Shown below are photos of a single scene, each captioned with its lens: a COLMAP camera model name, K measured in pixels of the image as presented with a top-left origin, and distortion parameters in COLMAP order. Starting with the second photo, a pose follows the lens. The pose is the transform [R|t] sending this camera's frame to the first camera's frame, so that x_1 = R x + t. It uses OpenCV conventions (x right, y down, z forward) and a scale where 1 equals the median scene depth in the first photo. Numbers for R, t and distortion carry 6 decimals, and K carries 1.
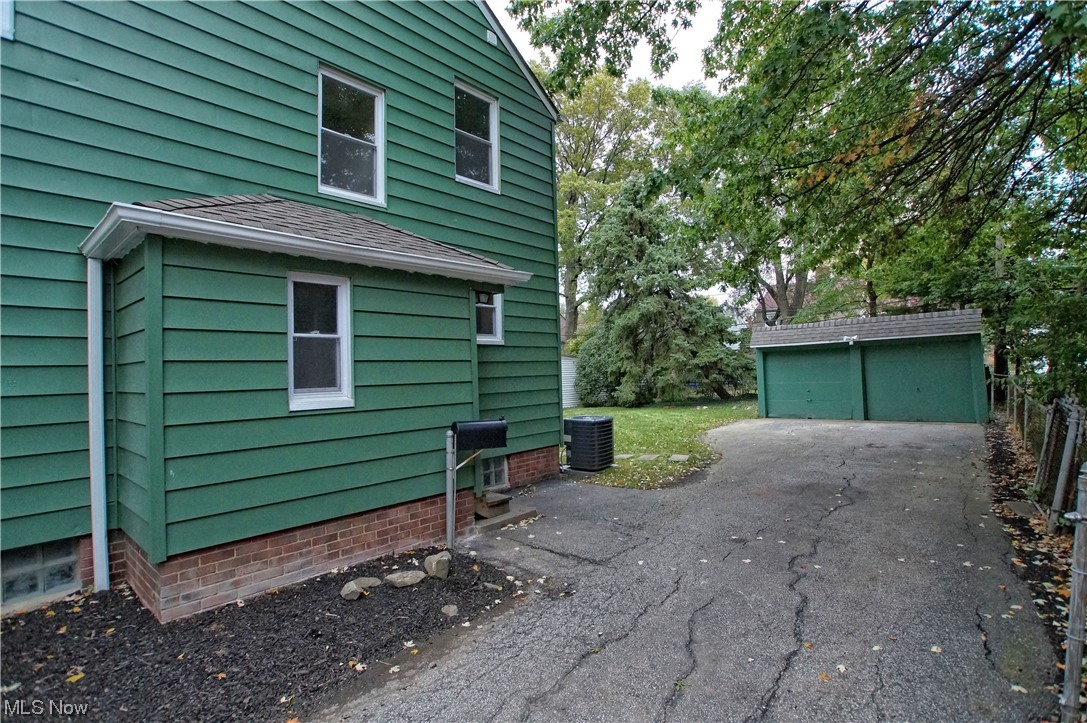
lens RADIAL K [[515.5, 0, 543.9], [0, 515.5, 365.1], [0, 0, 1]] dist [-0.003579, 0.000926]
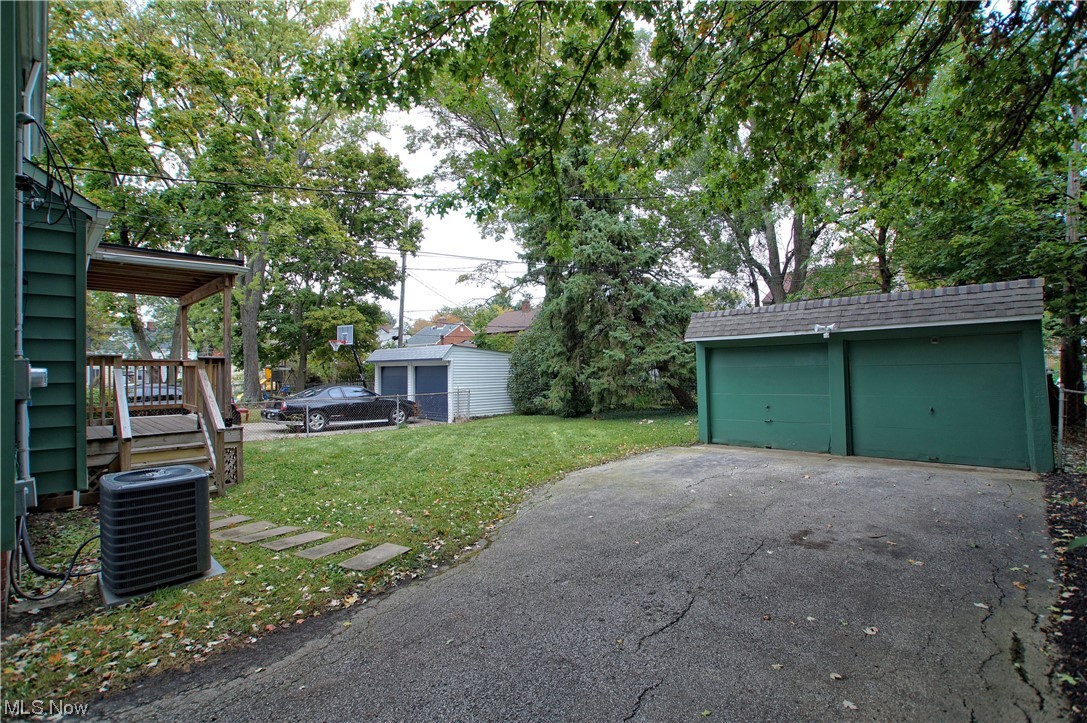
lens RADIAL K [[515.5, 0, 542.2], [0, 515.5, 360.4], [0, 0, 1]] dist [-0.003579, 0.000926]
pose [[0.997770, 0.012971, -0.065478, 0.205496], [-0.013025, 0.999915, -0.000394, -0.004747], [0.065467, 0.001246, 0.997854, 0.241818]]
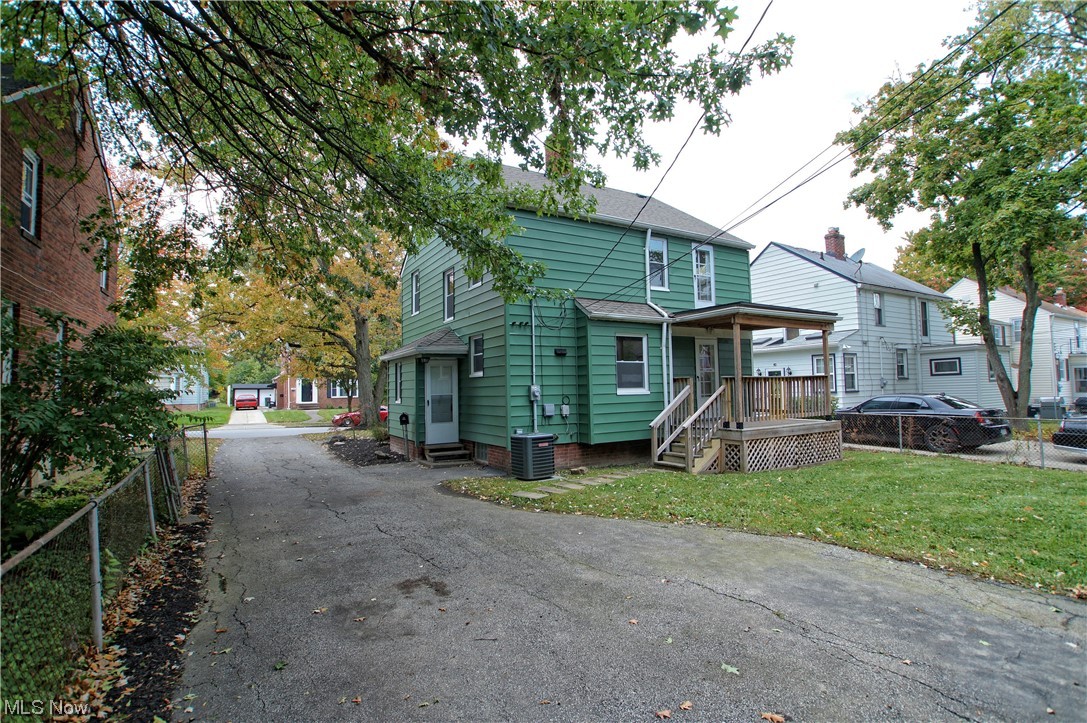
lens RADIAL K [[515.5, 0, 544.7], [0, 515.5, 362.1], [0, 0, 1]] dist [-0.003579, 0.000926]
pose [[-0.323828, -0.017320, -0.945957, 0.505971], [0.049401, 0.998159, -0.035187, -0.007150], [0.944825, -0.058126, -0.322376, 0.614005]]
